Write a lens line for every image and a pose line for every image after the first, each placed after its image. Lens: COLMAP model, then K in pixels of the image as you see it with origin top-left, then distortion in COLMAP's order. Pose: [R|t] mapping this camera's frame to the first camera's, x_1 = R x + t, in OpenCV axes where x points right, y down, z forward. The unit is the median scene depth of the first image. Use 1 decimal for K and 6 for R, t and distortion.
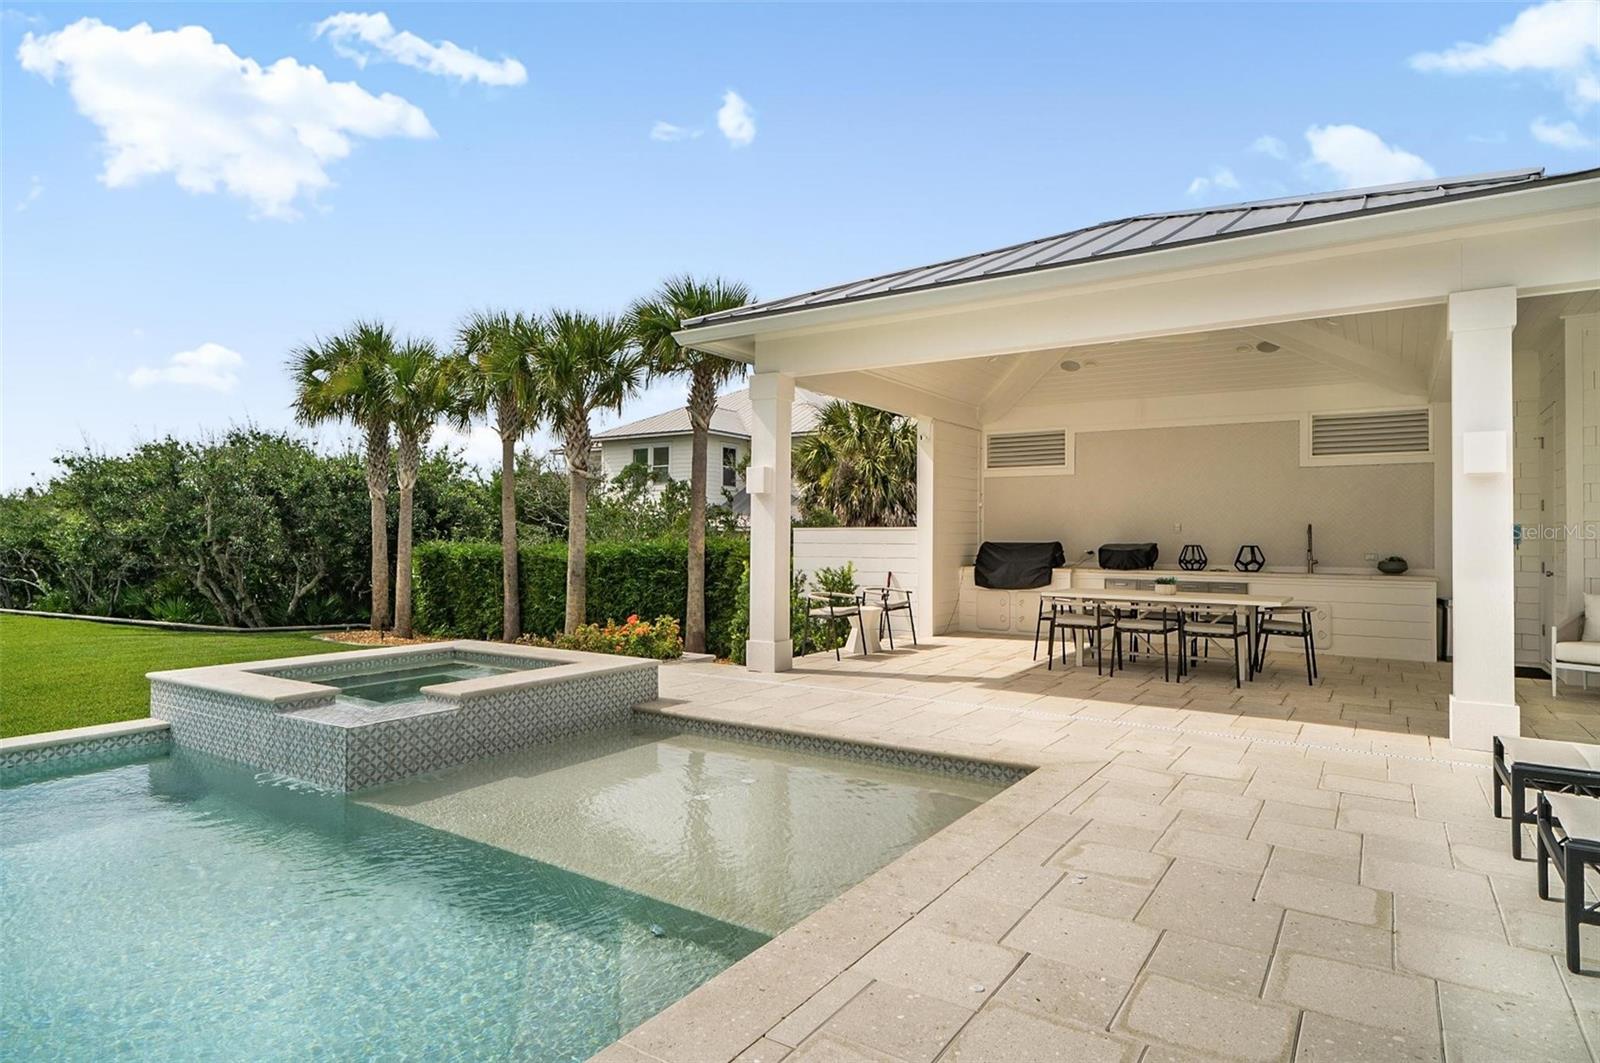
lens RADIAL K [[869.6, 0, 799.2], [0, 869.6, 530.9], [0, 0, 1]] dist [-0.002060, 0.000097]
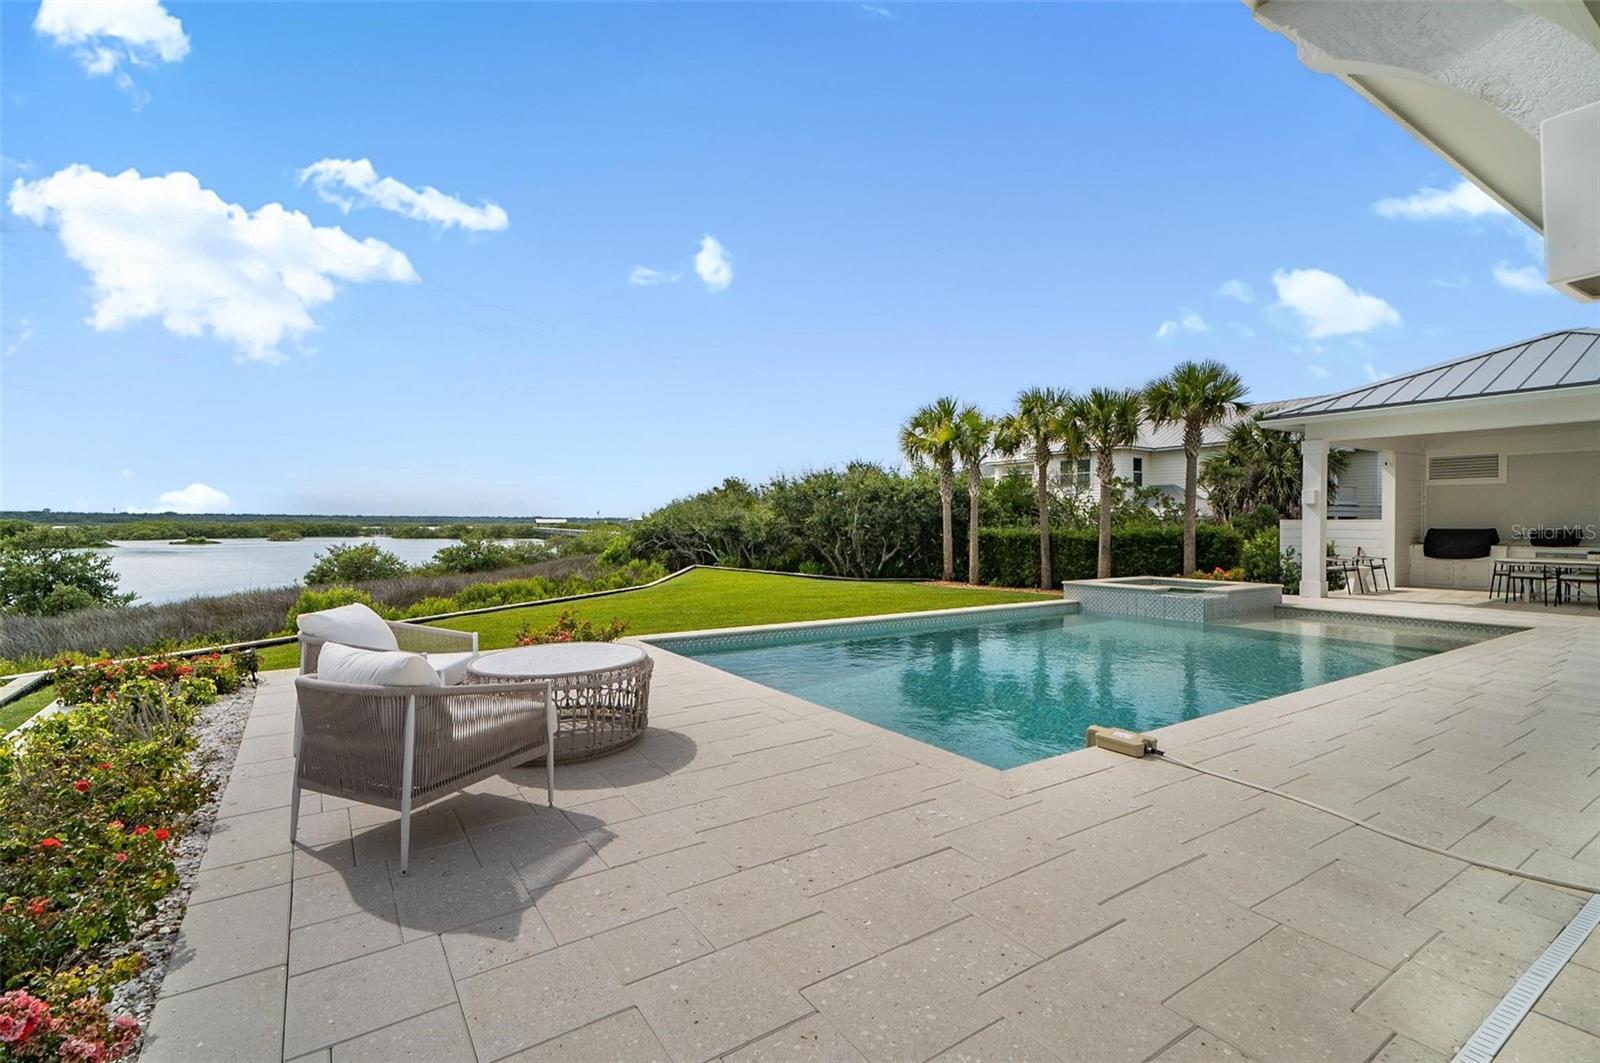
lens RADIAL K [[742.2, 0, 800.1], [0, 742.2, 539.0], [0, 0, 1]] dist [0.005565, 0.000166]
pose [[0.929425, 0.004857, -0.368979, -0.280895], [0.006313, 0.999558, 0.029062, -0.012098], [0.368957, -0.029340, 0.928983, -0.539290]]
